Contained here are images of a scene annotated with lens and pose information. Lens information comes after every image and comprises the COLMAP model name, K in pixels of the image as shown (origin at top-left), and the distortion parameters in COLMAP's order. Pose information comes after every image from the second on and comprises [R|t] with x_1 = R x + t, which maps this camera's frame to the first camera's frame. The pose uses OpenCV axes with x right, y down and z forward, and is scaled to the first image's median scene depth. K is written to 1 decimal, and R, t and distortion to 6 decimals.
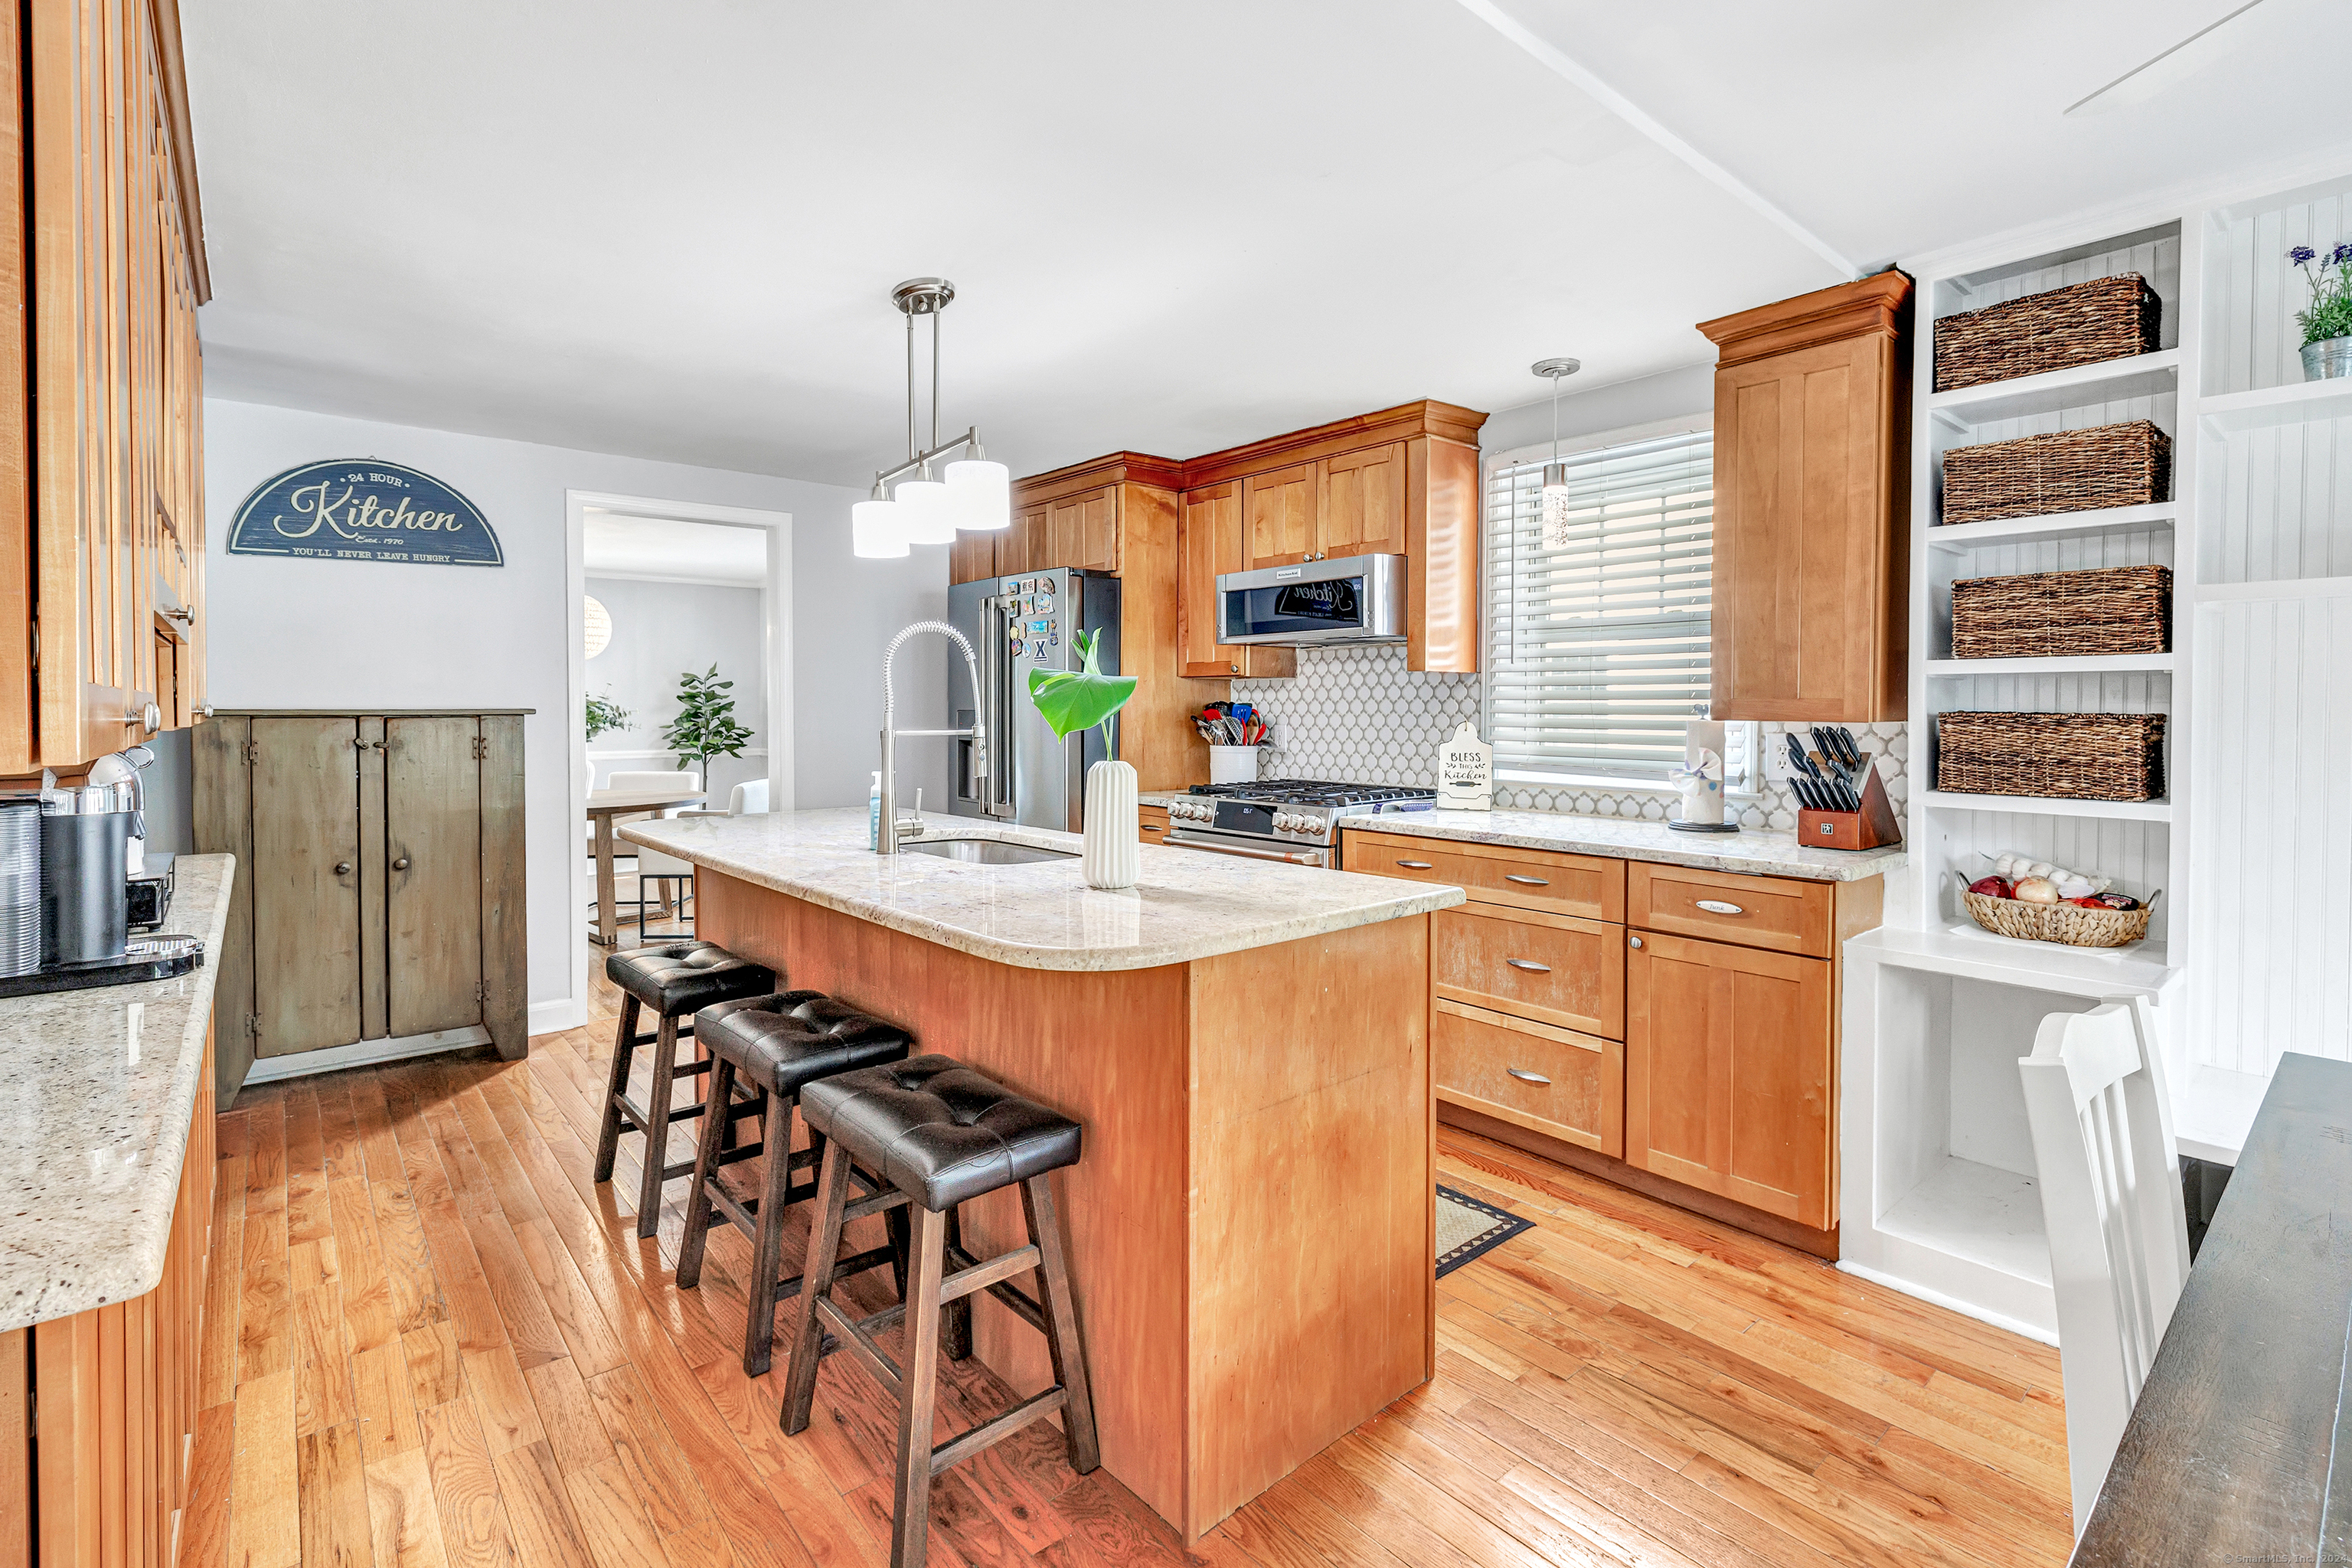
lens RADIAL K [[1104.7, 0, 1234.7], [0, 1104.7, 728.5], [0, 0, 1]] dist [0.003083, 0.000582]
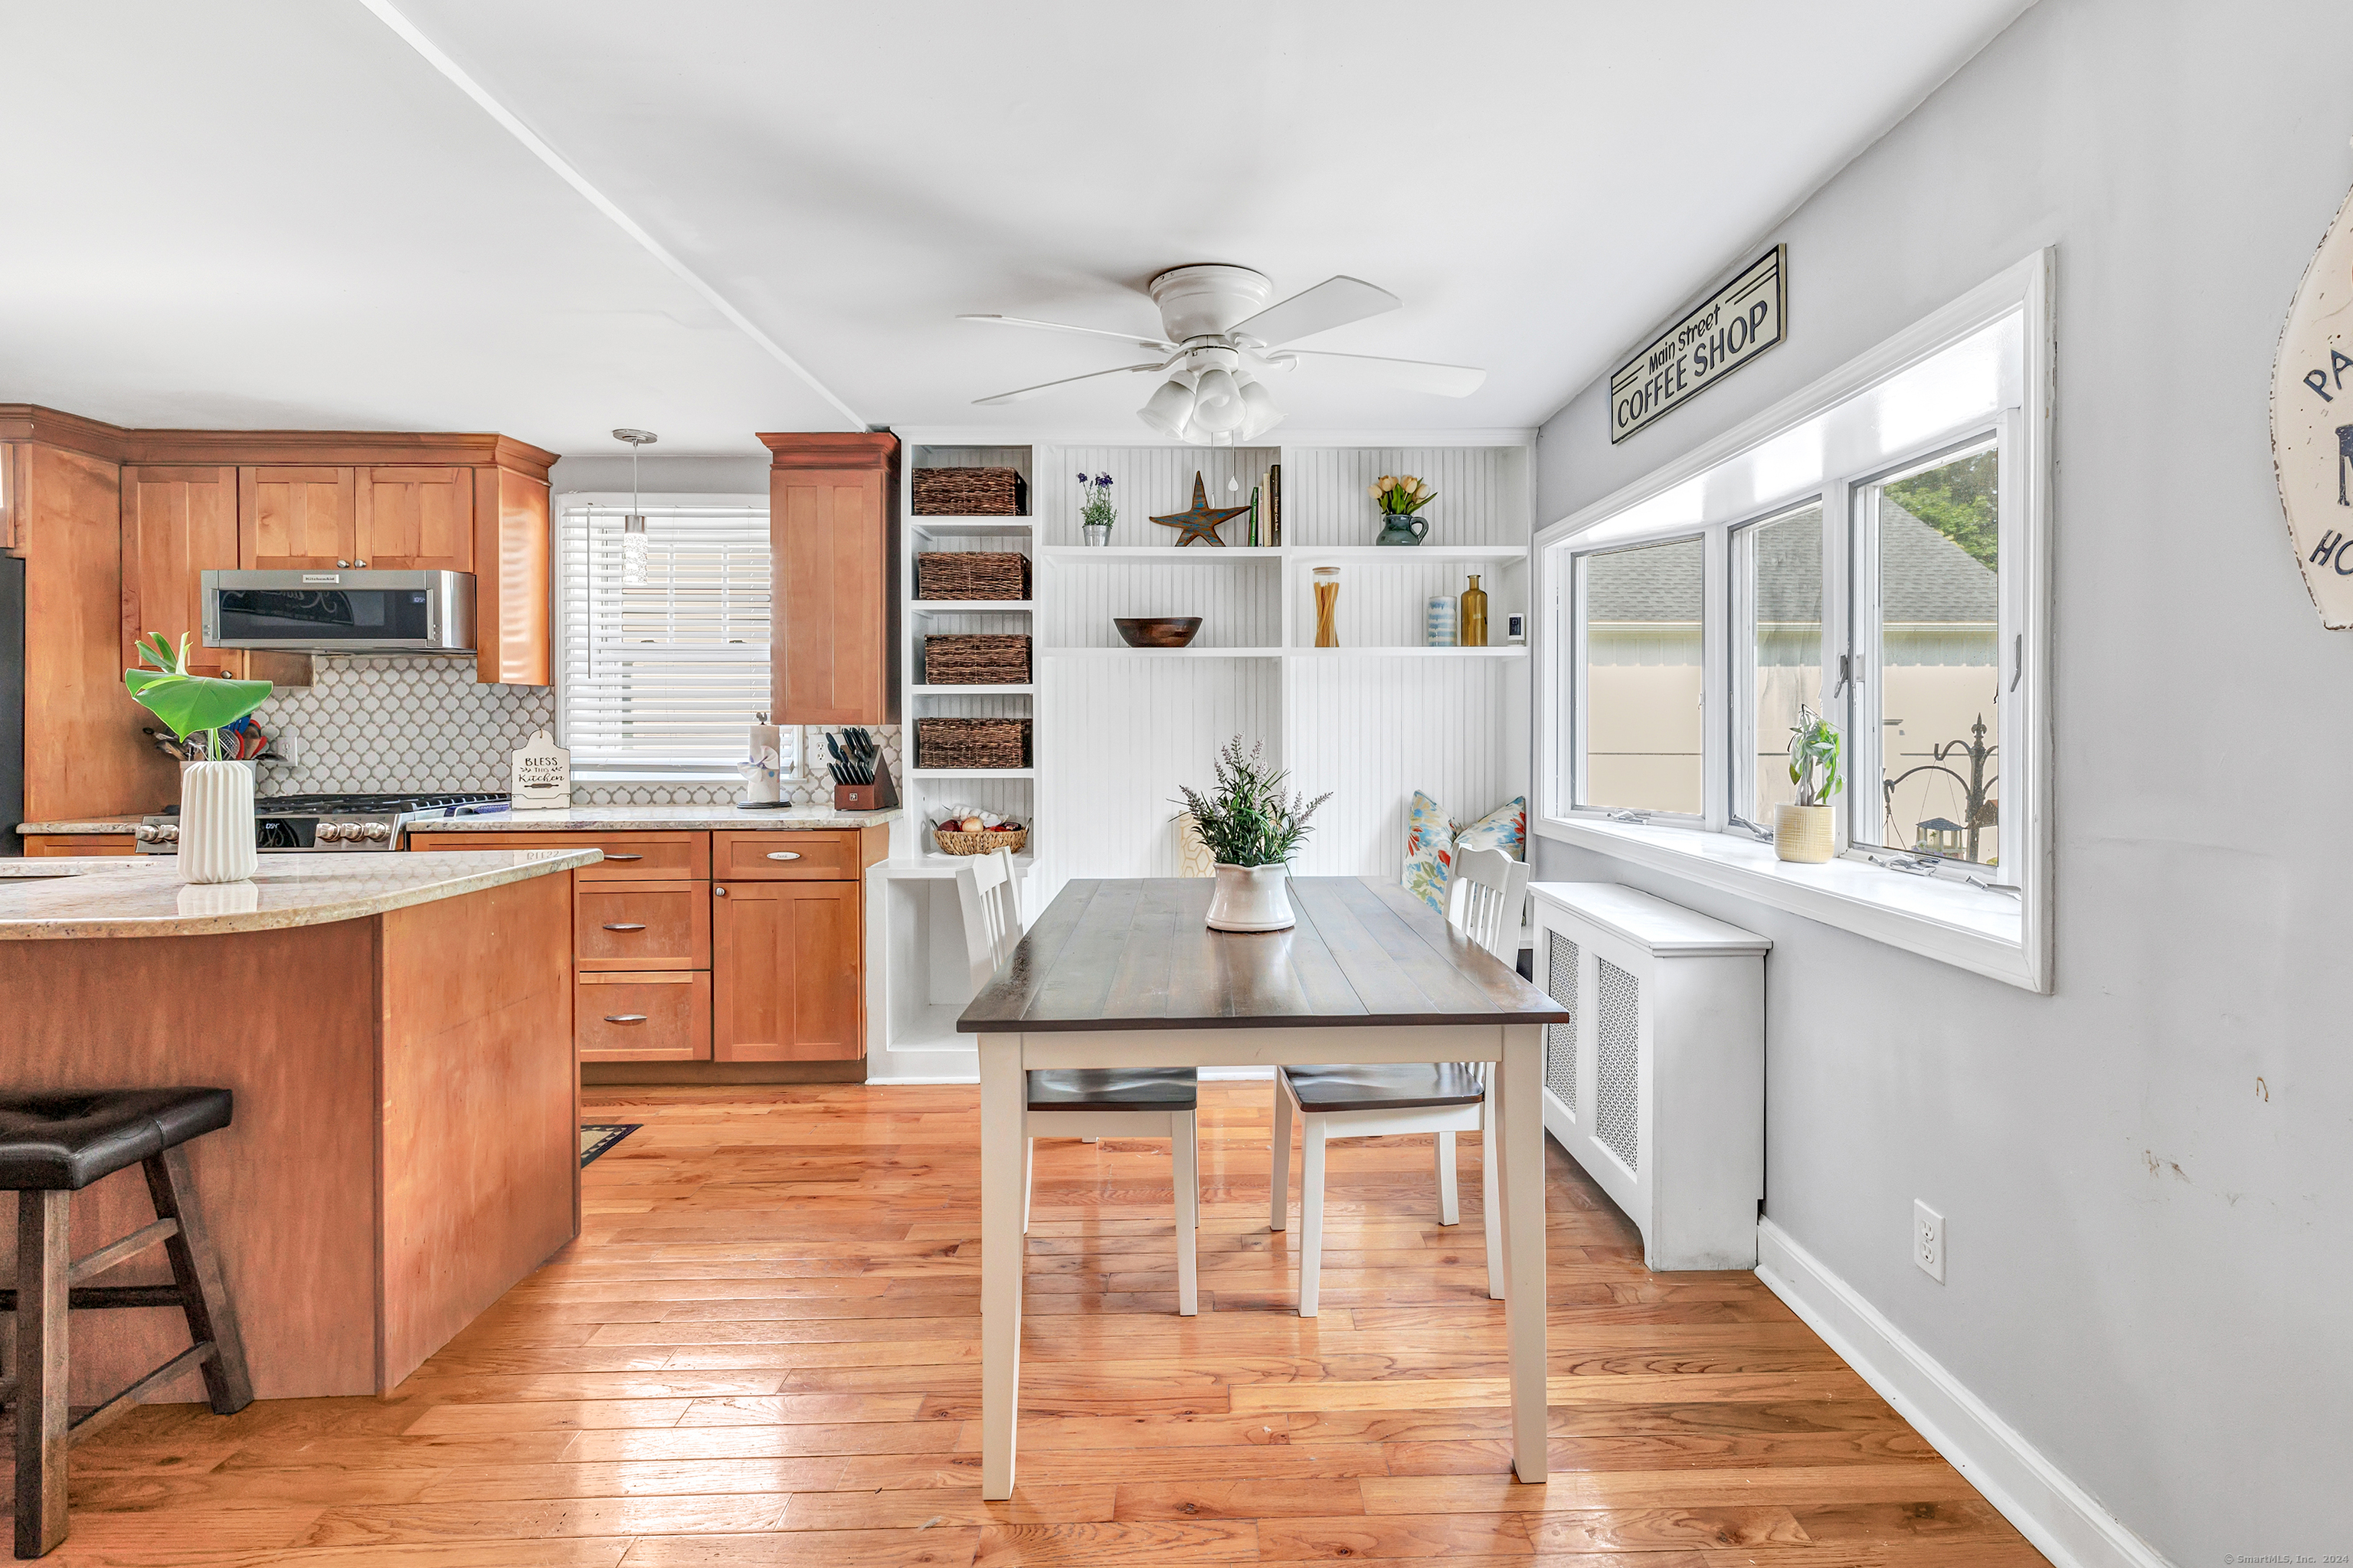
lens RADIAL K [[1029.0, 0, 1250.6], [0, 1029.0, 728.0], [0, 0, 1]] dist [-0.000133, 0.000043]
pose [[0.636981, -0.006671, 0.770850, -0.187208], [0.019259, 0.999788, -0.007262, 0.018818], [-0.770639, 0.019472, 0.636975, -0.288965]]
